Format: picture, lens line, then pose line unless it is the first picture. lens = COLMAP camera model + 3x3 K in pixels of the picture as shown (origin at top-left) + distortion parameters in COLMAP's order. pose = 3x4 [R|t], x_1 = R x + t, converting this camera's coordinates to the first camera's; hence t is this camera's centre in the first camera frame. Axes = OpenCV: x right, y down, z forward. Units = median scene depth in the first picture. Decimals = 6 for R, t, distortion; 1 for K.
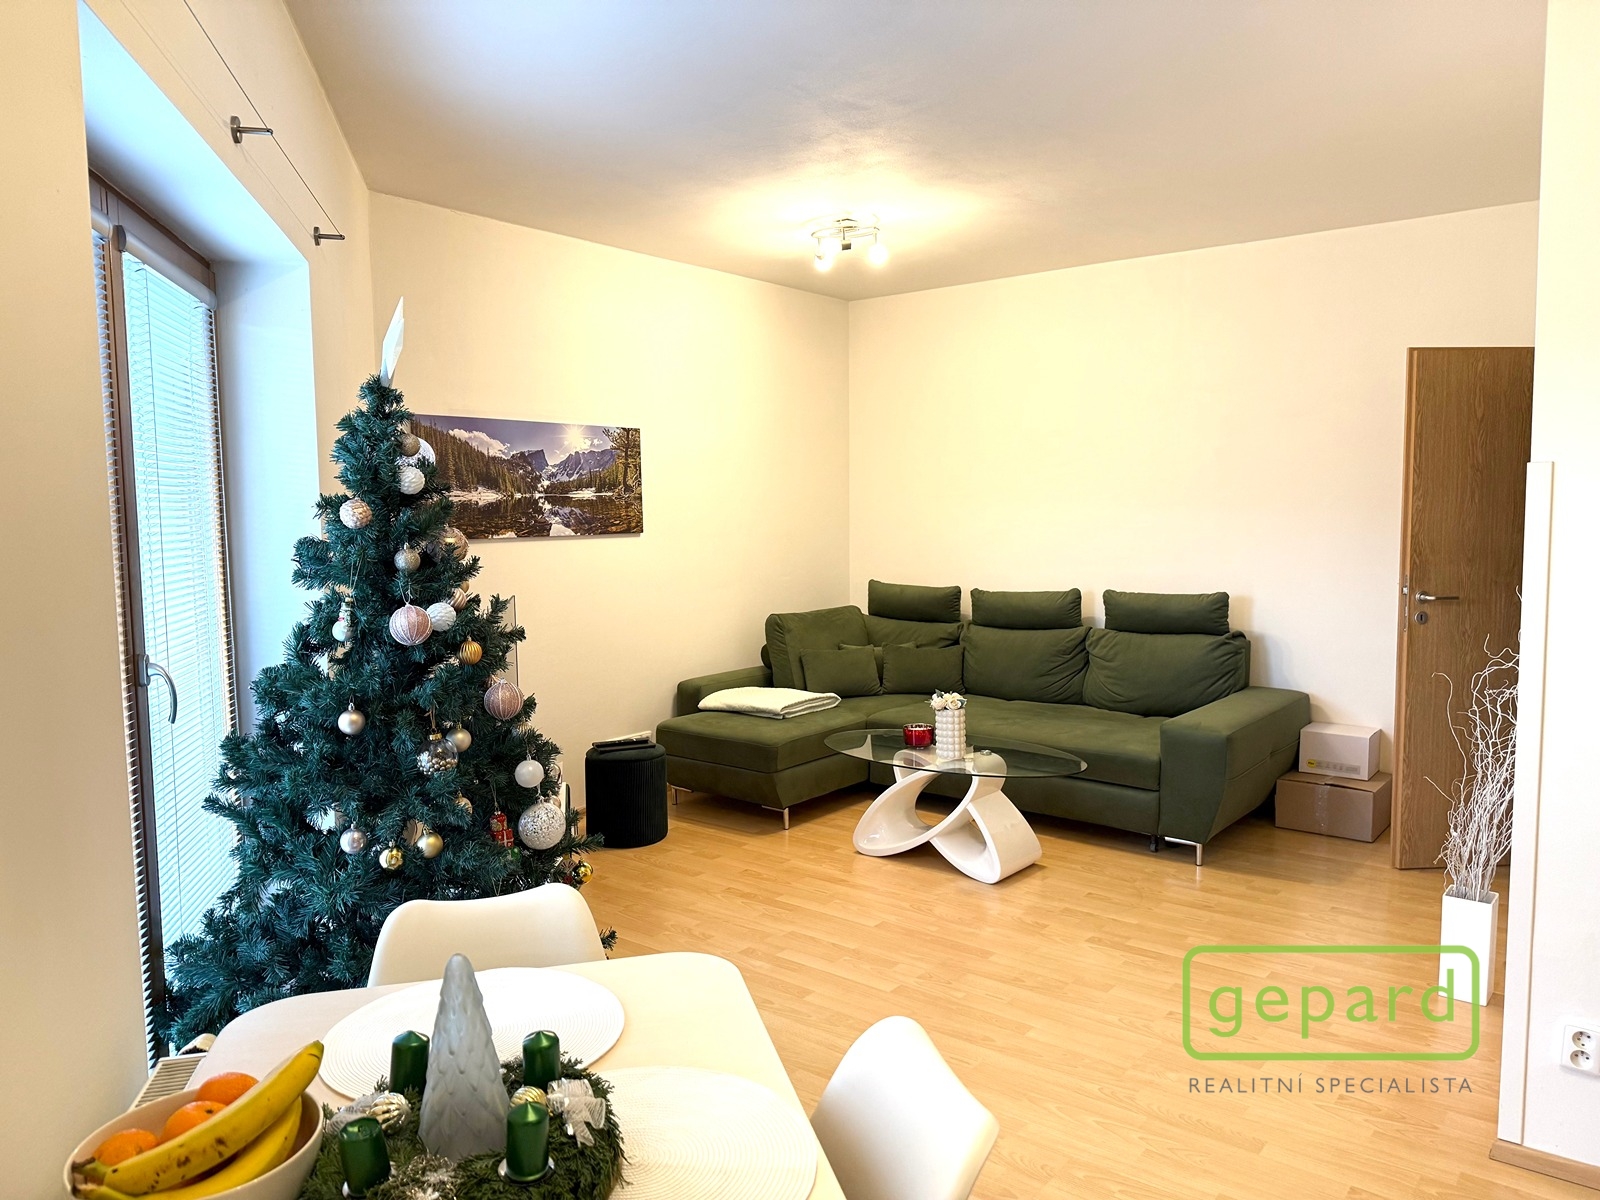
lens RADIAL K [[1108.9, 0, 800.0], [0, 1108.9, 600.0], [0, 0, 1]] dist [0.178472, -0.333077]
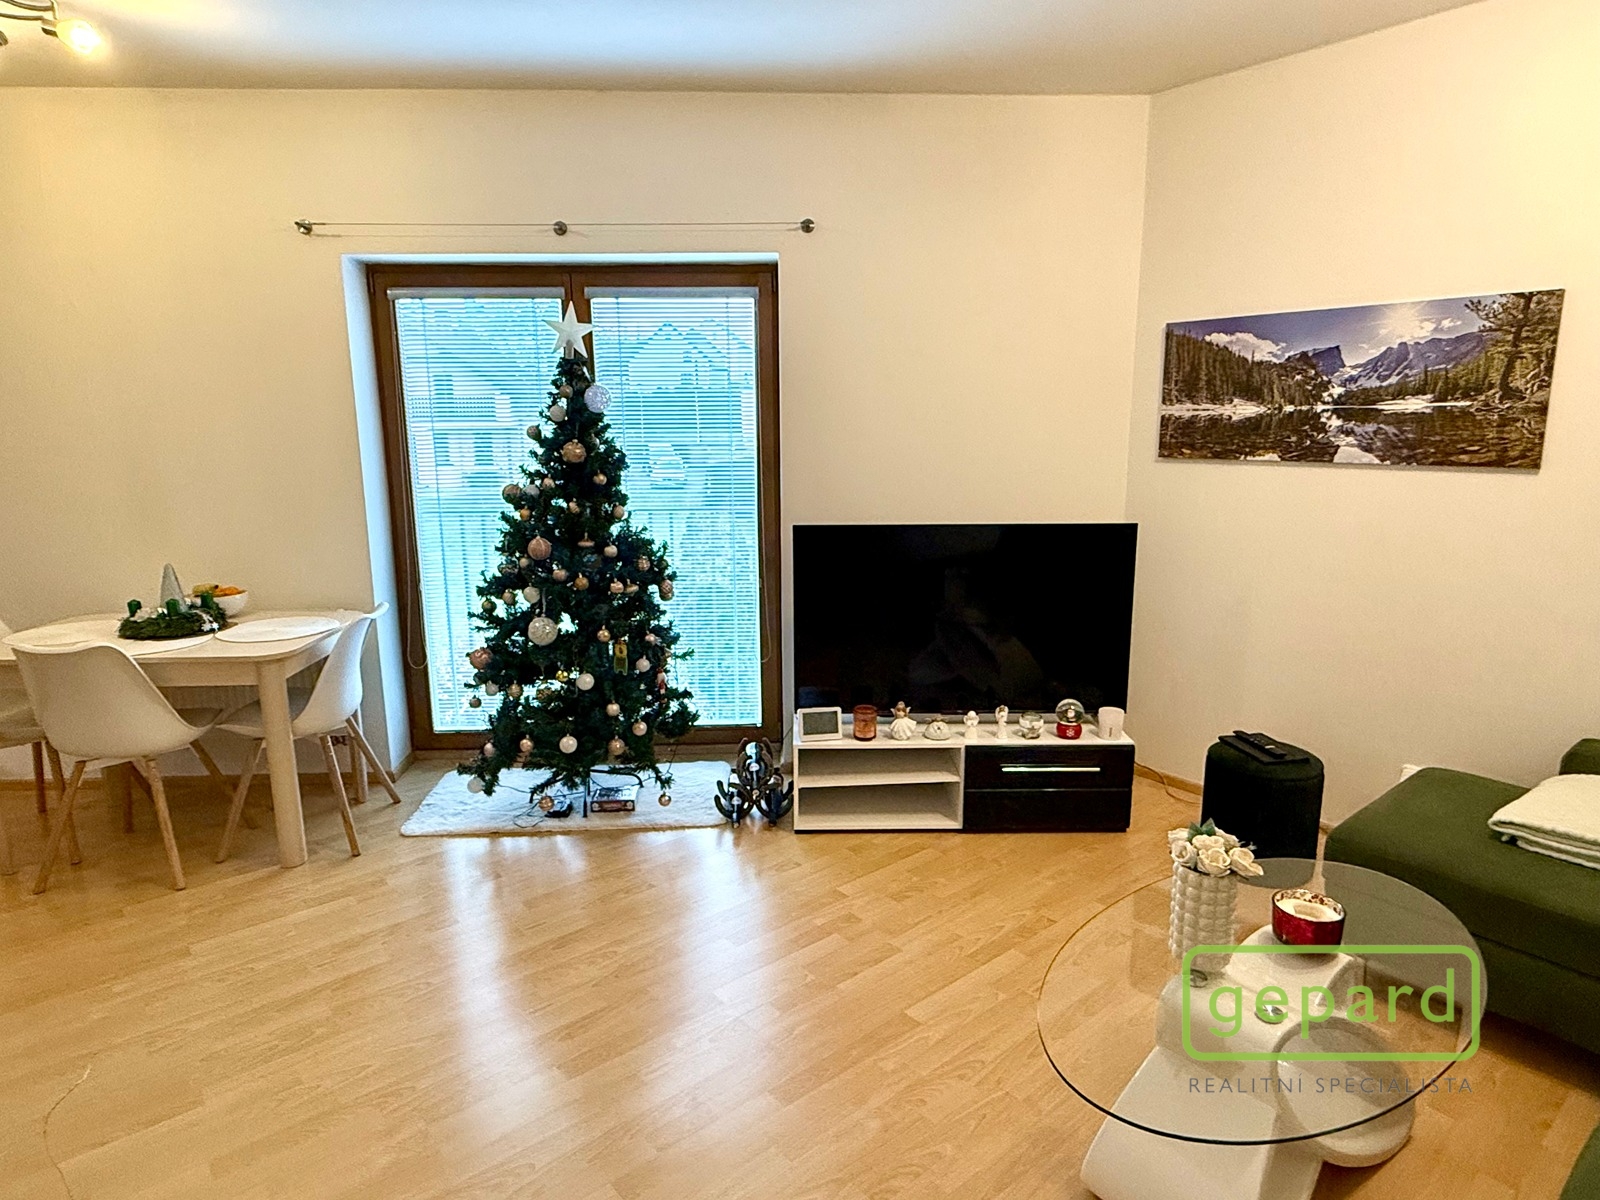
lens RADIAL K [[932.9, 0, 800.0], [0, 932.9, 600.0], [0, 0, 1]] dist [-0.002819, 0.001156]
pose [[-0.203159, 0.206738, -0.957071, 0.469912], [-0.071720, 0.971688, 0.225119, -0.082806], [0.976515, 0.114377, -0.182580, 0.776815]]
